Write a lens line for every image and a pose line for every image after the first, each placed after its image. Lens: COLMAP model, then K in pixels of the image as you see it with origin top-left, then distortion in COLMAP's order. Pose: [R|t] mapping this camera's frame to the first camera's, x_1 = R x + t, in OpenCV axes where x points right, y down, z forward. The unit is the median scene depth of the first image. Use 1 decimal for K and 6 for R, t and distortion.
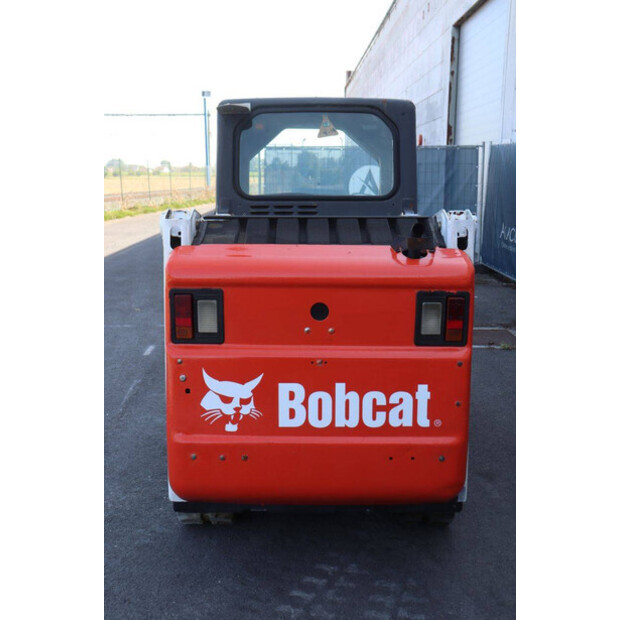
lens RADIAL K [[661.4, 0, 310.8], [0, 661.4, 298.1], [0, 0, 1]] dist [-0.019589, 0.013508]
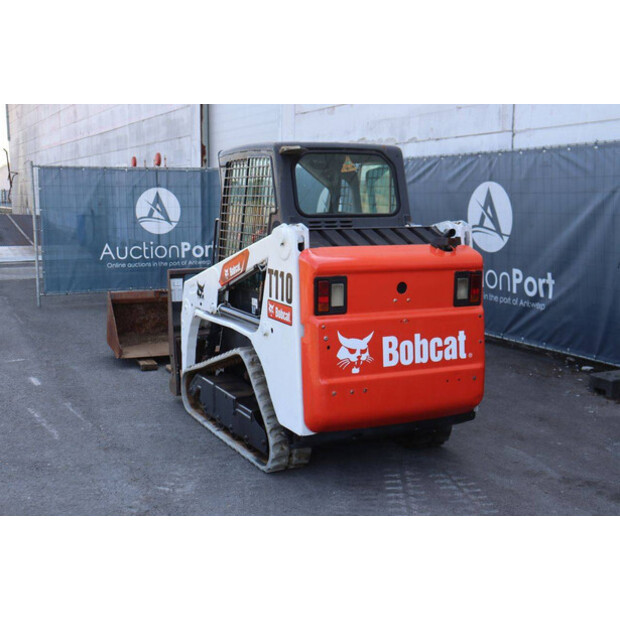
lens RADIAL K [[812.4, 0, 308.1], [0, 812.4, 295.9], [0, 0, 1]] dist [0.075911, 0.022702]
pose [[0.901994, -0.058220, 0.427806, -0.975178], [0.085054, 0.995410, -0.043863, 0.101752], [-0.423289, 0.075951, 0.902806, -0.592321]]
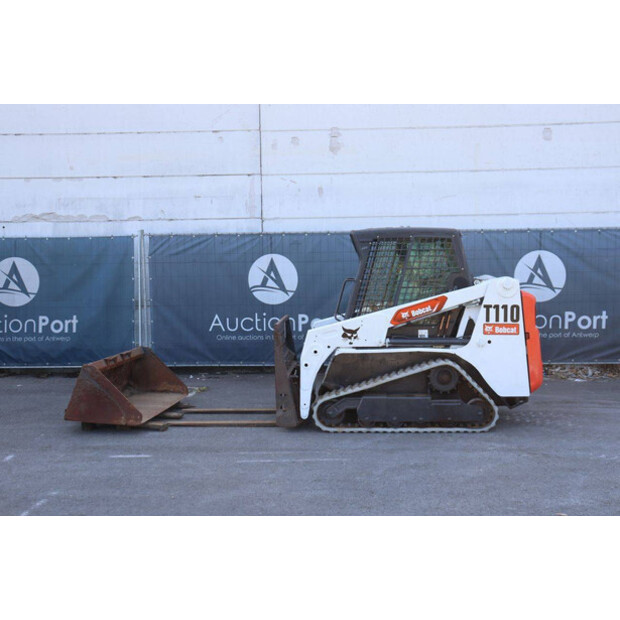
lens RADIAL K [[772.8, 0, 310.0], [0, 772.8, 310.0], [0, 0, 1]] dist [0.001885, 0.037779]
pose [[0.053408, -0.065564, 0.996418, -3.262479], [0.198262, 0.978673, 0.053770, -0.330355], [-0.978693, 0.194680, 0.065268, 1.648119]]
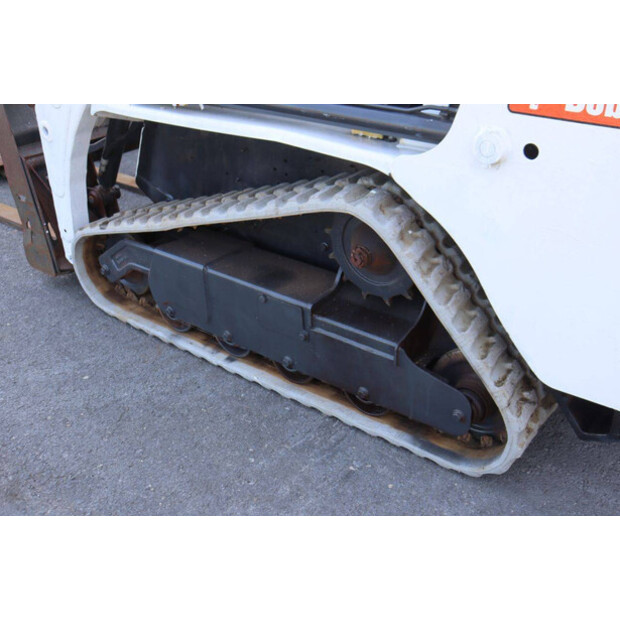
lens RADIAL K [[689.9, 0, 315.1], [0, 689.9, 300.1], [0, 0, 1]] dist [0.001013, 0.028520]
pose [[0.615631, -0.392754, 0.683186, -0.774096], [0.172261, 0.913054, 0.369674, -0.035693], [-0.768977, -0.109896, 0.629760, 0.953262]]
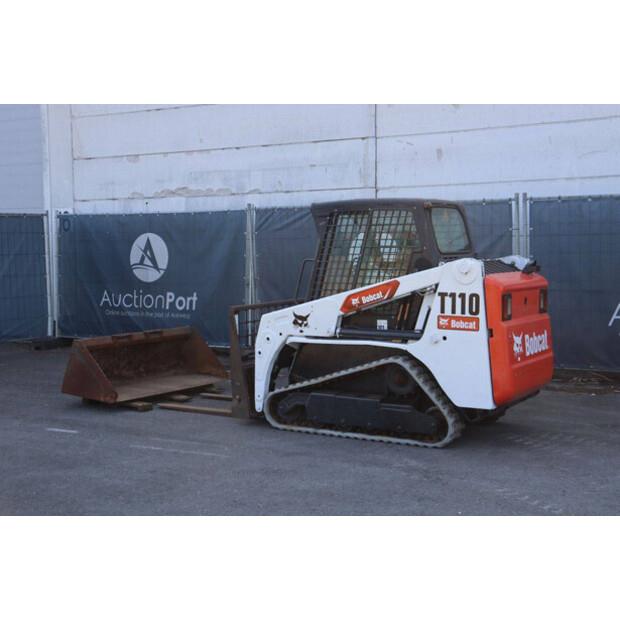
lens RADIAL K [[921.4, 0, 302.5], [0, 921.4, 294.5], [0, 0, 1]] dist [0.112149, 0.052631]
pose [[0.533199, -0.059916, 0.843866, -2.942101], [0.171449, 0.984443, -0.038433, -0.009407], [-0.828435, 0.165172, 0.535176, -0.033514]]
